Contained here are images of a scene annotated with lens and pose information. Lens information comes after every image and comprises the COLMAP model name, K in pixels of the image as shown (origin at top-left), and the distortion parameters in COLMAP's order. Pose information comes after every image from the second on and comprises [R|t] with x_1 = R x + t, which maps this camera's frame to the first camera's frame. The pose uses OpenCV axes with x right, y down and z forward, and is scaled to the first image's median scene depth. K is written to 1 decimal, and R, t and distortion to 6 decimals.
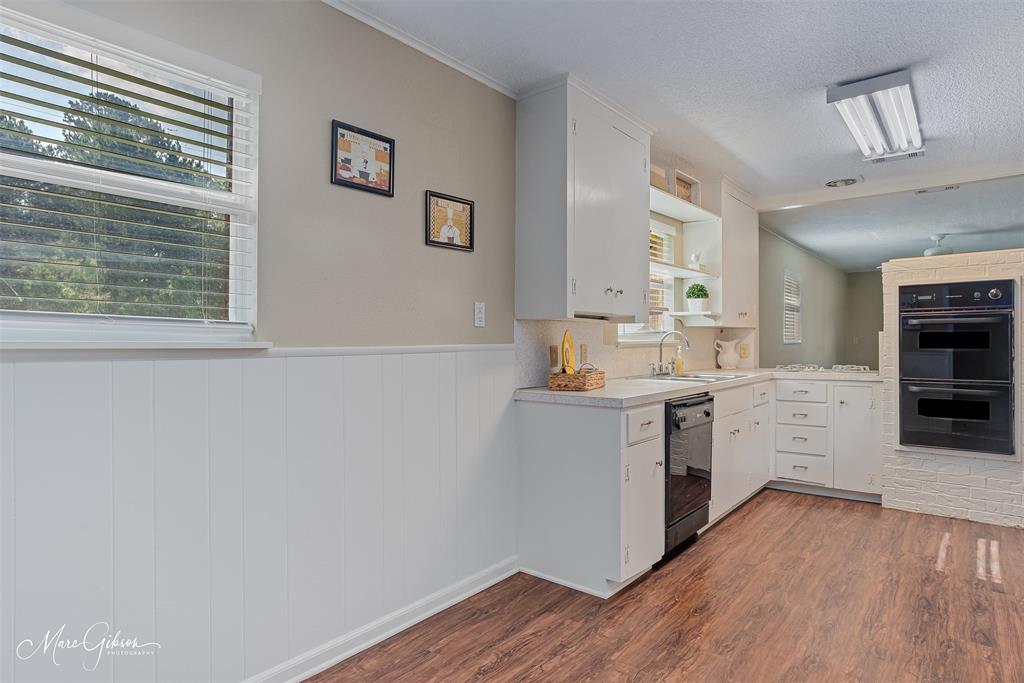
lens RADIAL K [[568.1, 0, 504.4], [0, 568.1, 338.8], [0, 0, 1]] dist [-0.022812, 0.000280]
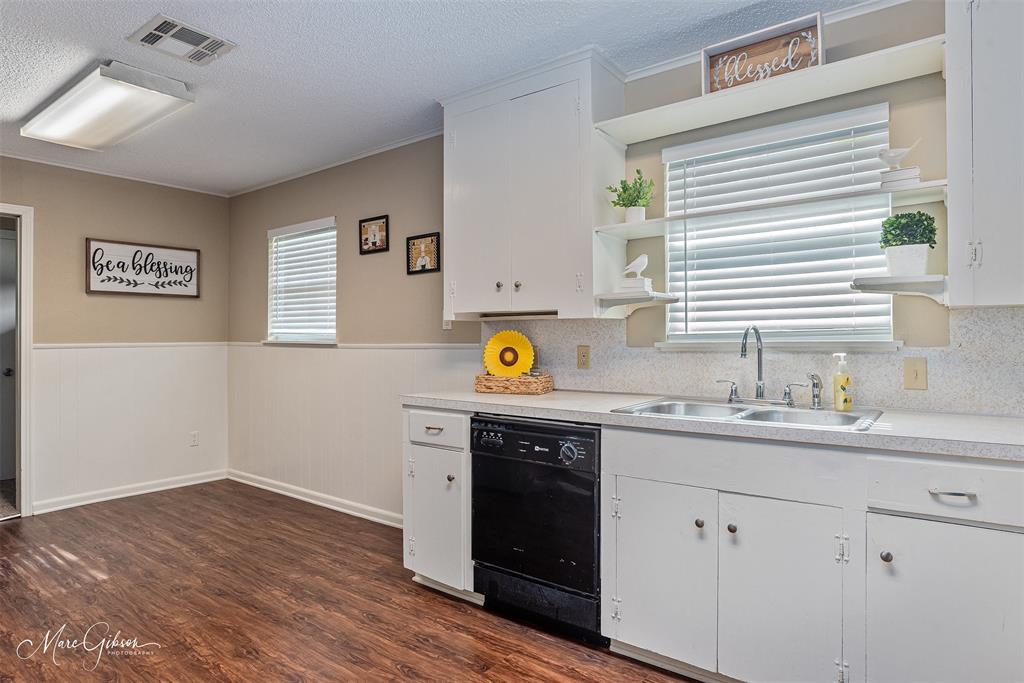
lens RADIAL K [[568.1, 0, 504.4], [0, 568.1, 338.8], [0, 0, 1]] dist [-0.022812, 0.000280]
pose [[0.049454, -0.000779, -0.998776, 1.527690], [0.002725, 0.999996, -0.000645, -0.000318], [0.998773, -0.002689, 0.049456, 1.350342]]
